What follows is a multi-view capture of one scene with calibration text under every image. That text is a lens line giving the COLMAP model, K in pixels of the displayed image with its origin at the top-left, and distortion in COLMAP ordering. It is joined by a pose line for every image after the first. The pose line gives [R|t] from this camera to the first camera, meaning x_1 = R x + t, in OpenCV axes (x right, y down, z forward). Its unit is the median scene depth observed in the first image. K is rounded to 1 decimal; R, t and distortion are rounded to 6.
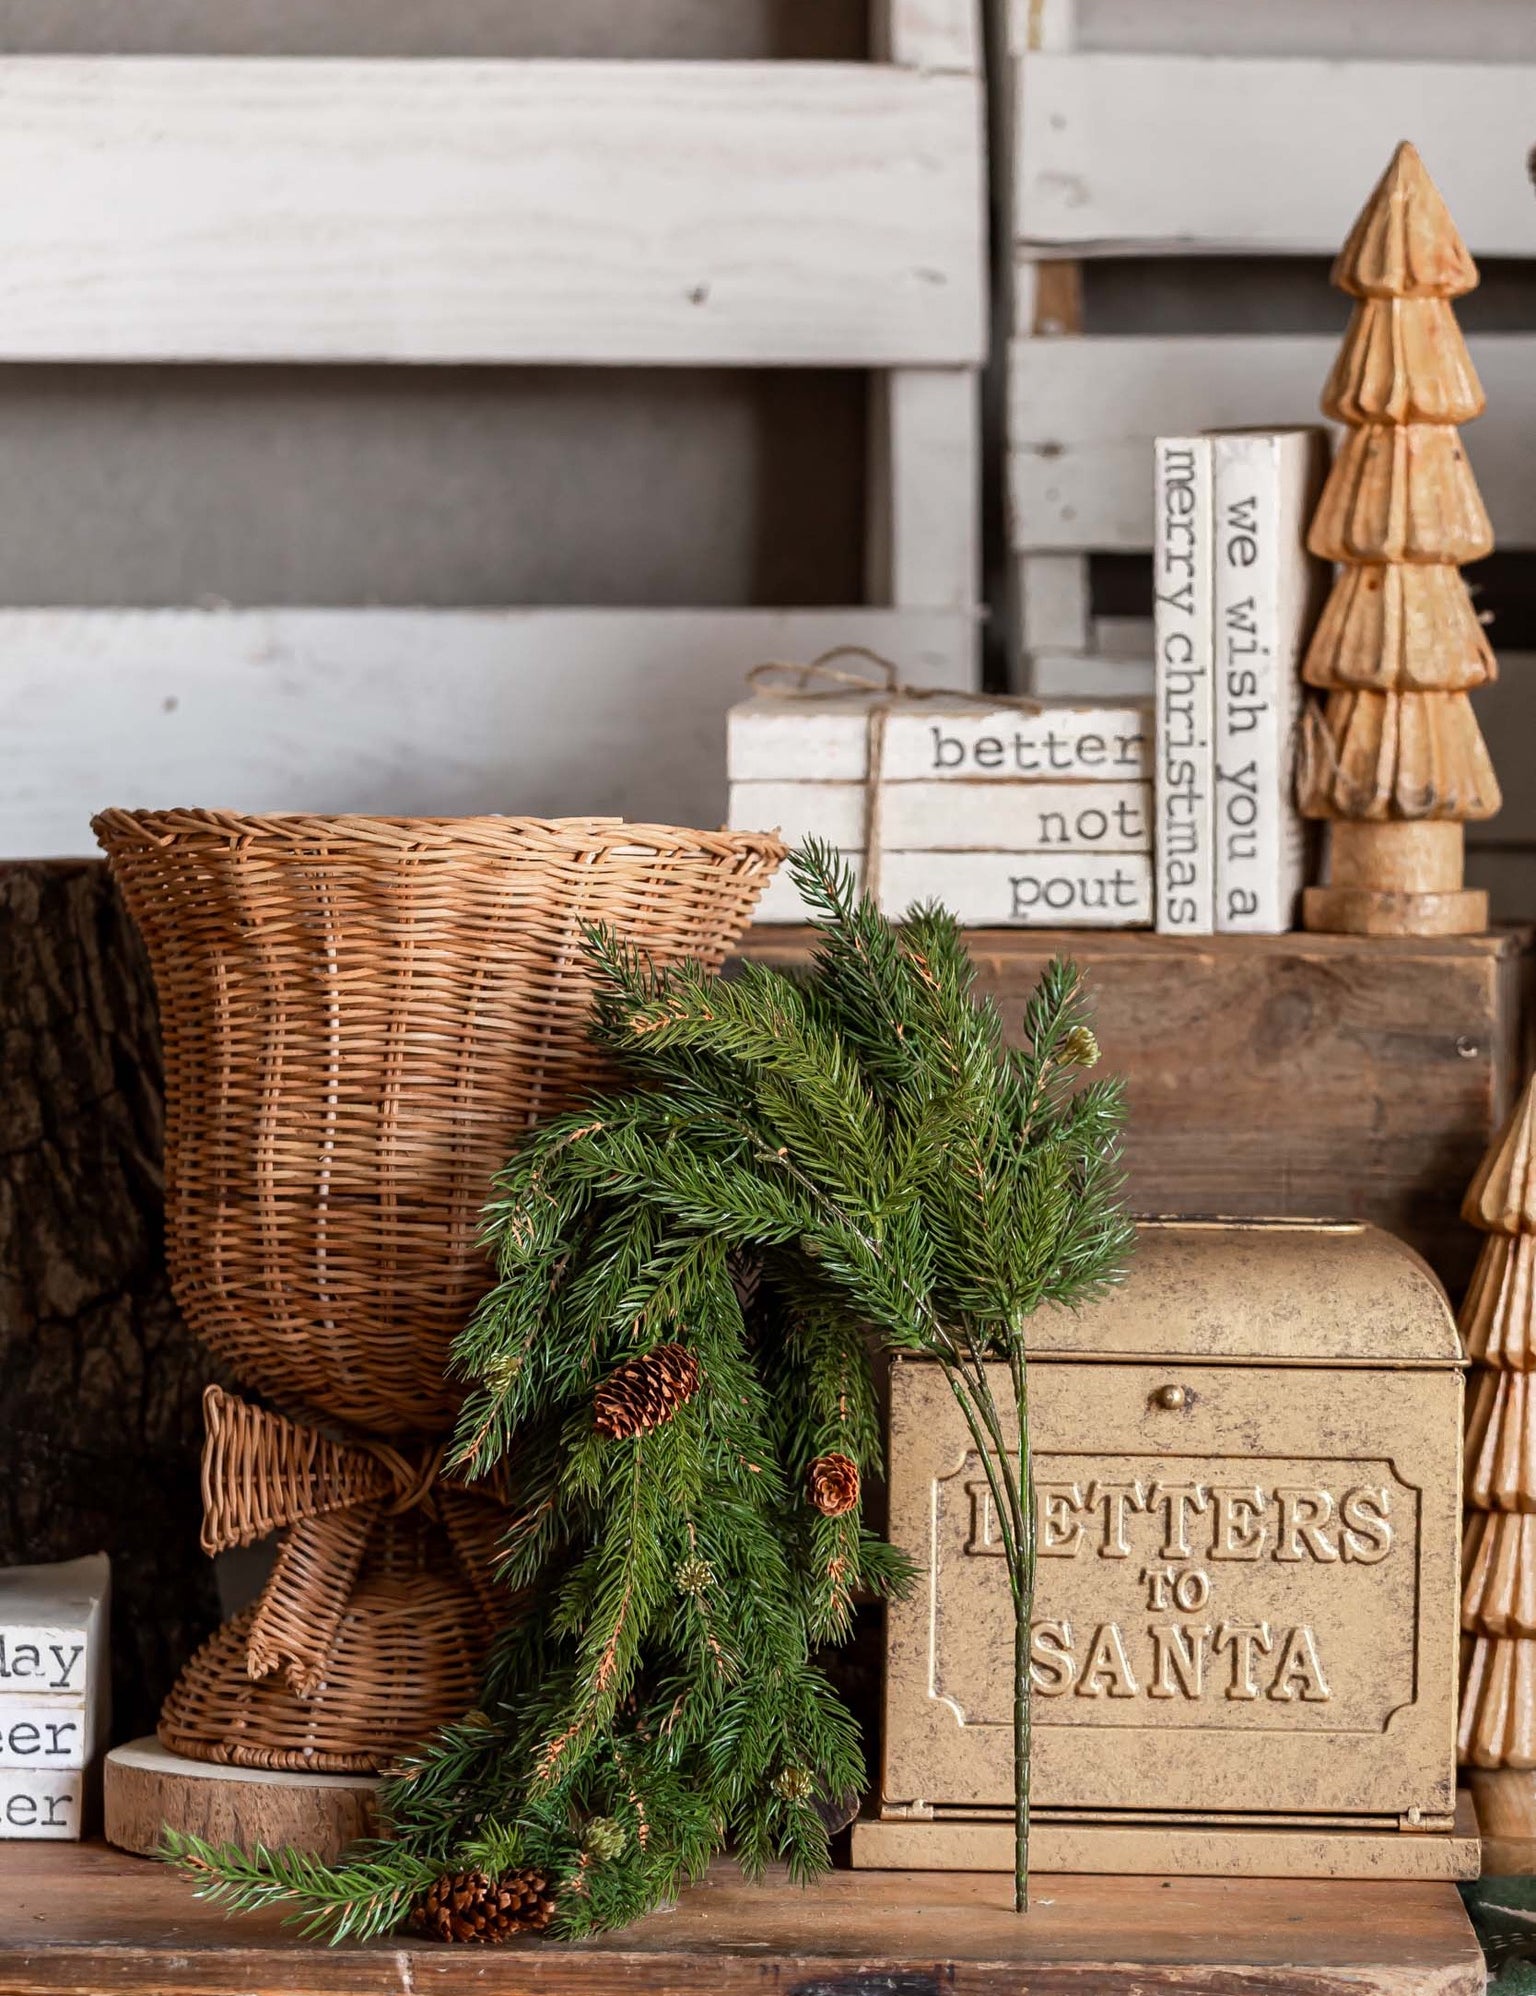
lens RADIAL K [[6592.7, 0, 768.0], [0, 6592.7, 998.0], [0, 0, 1]] dist [-0.209793, 2.594254]
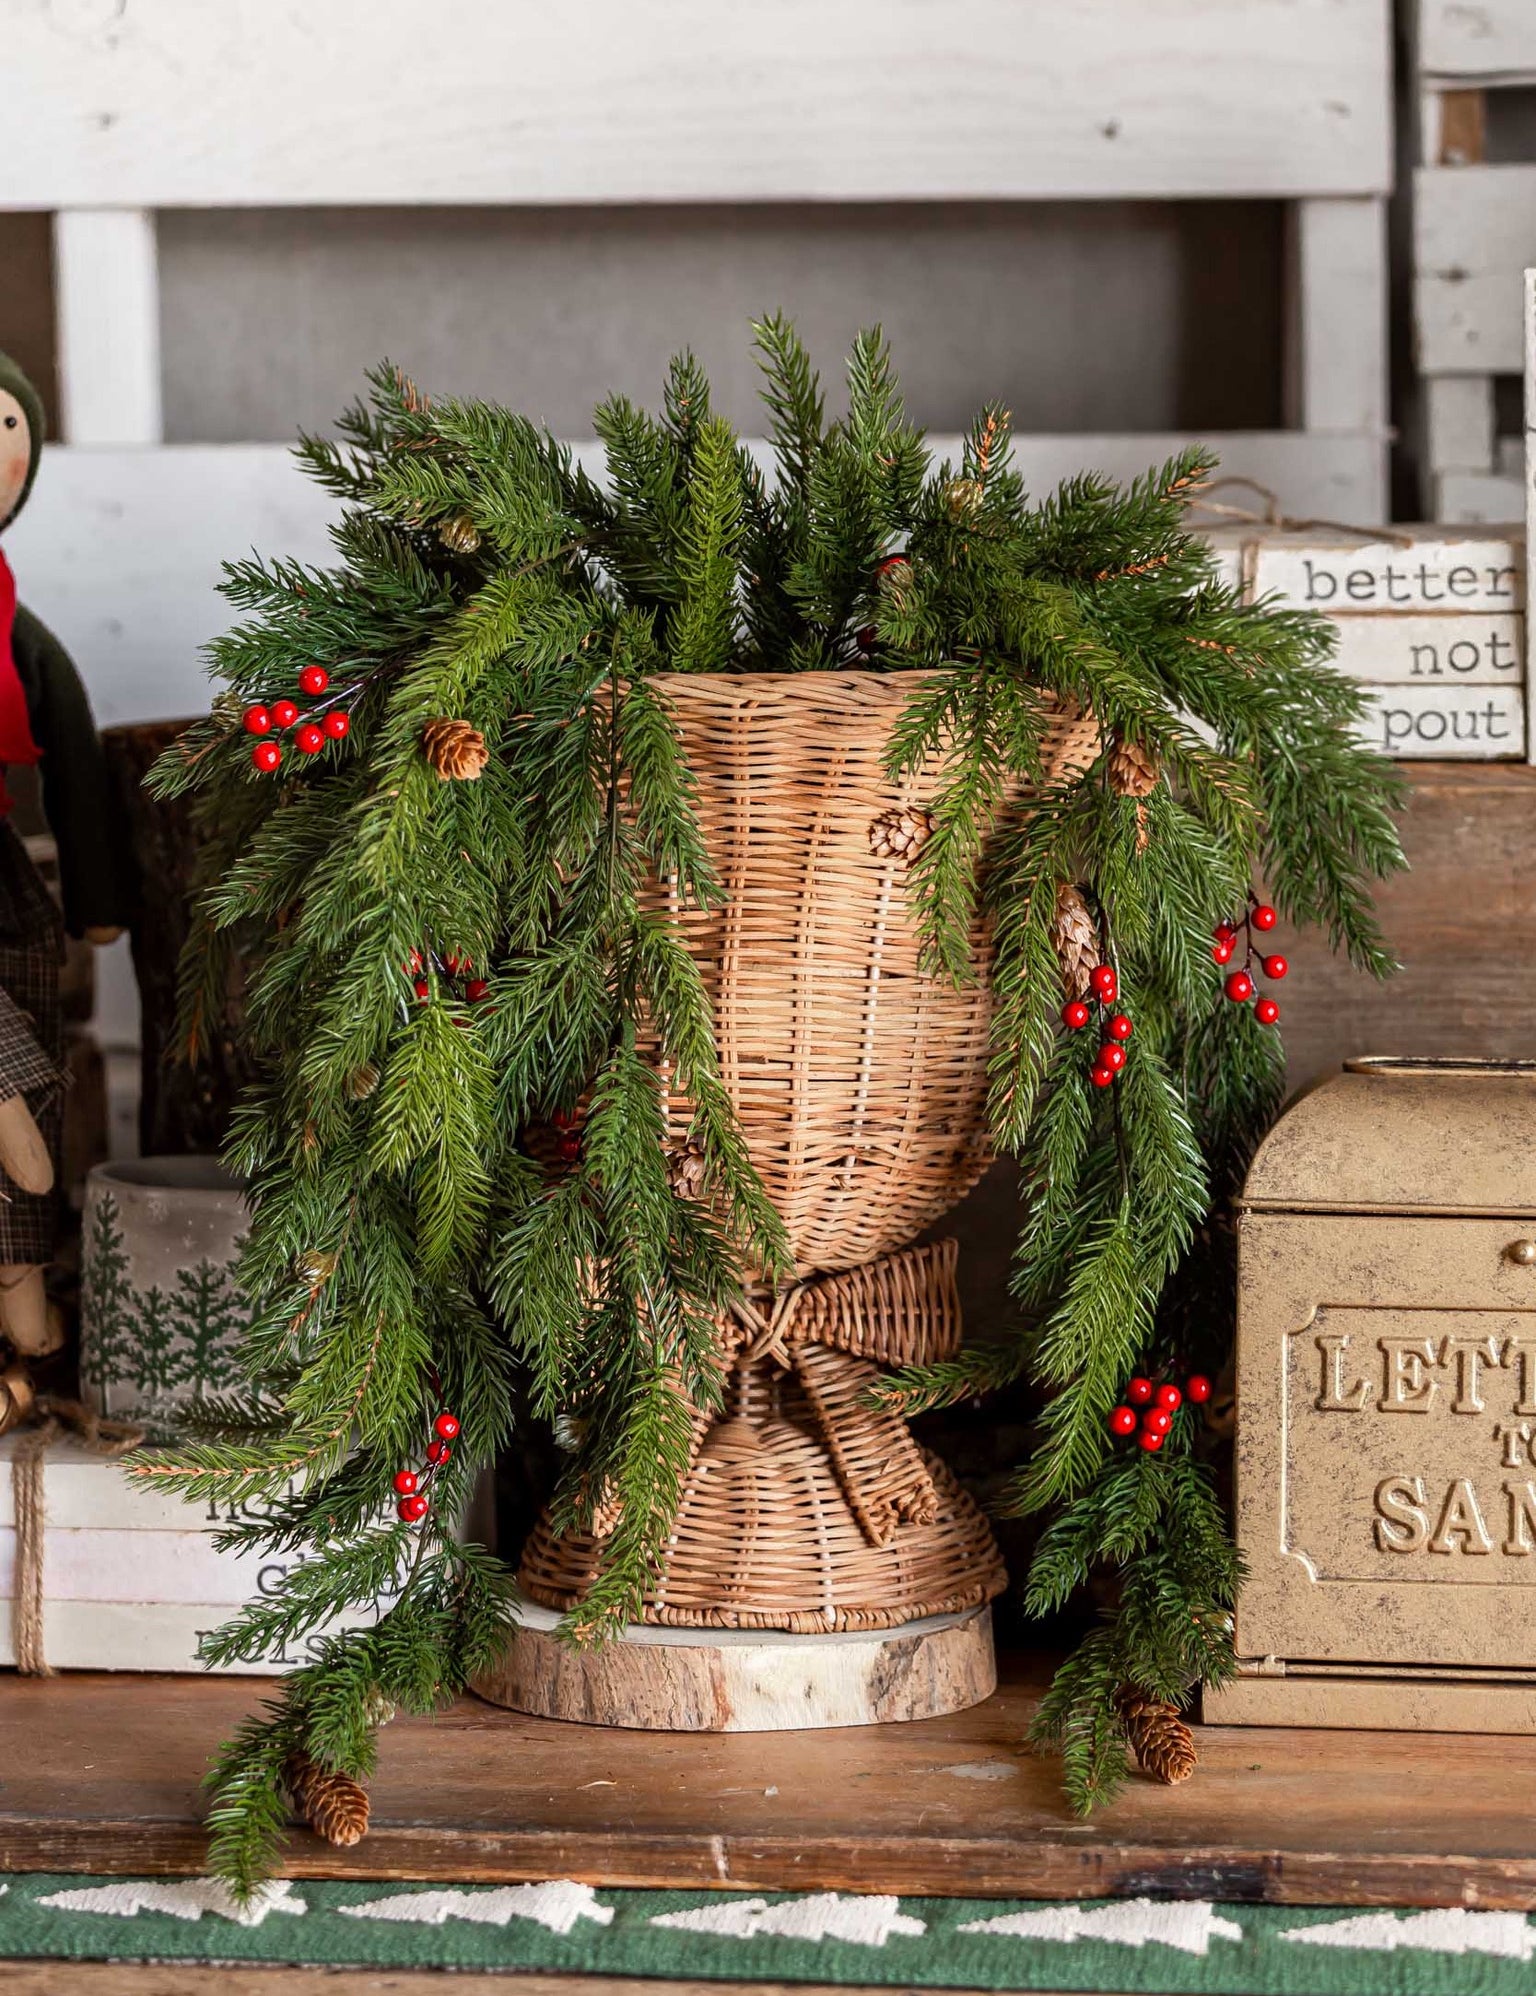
lens RADIAL K [[5580.6, 0, 768.0], [0, 5580.6, 998.0], [0, 0, 1]] dist [-0.024924, -1.305230]
pose [[0.994929, -0.003444, -0.100518, 0.032203], [0.008198, 0.998865, 0.046923, -0.016809], [0.100242, -0.047509, 0.993828, 0.162576]]
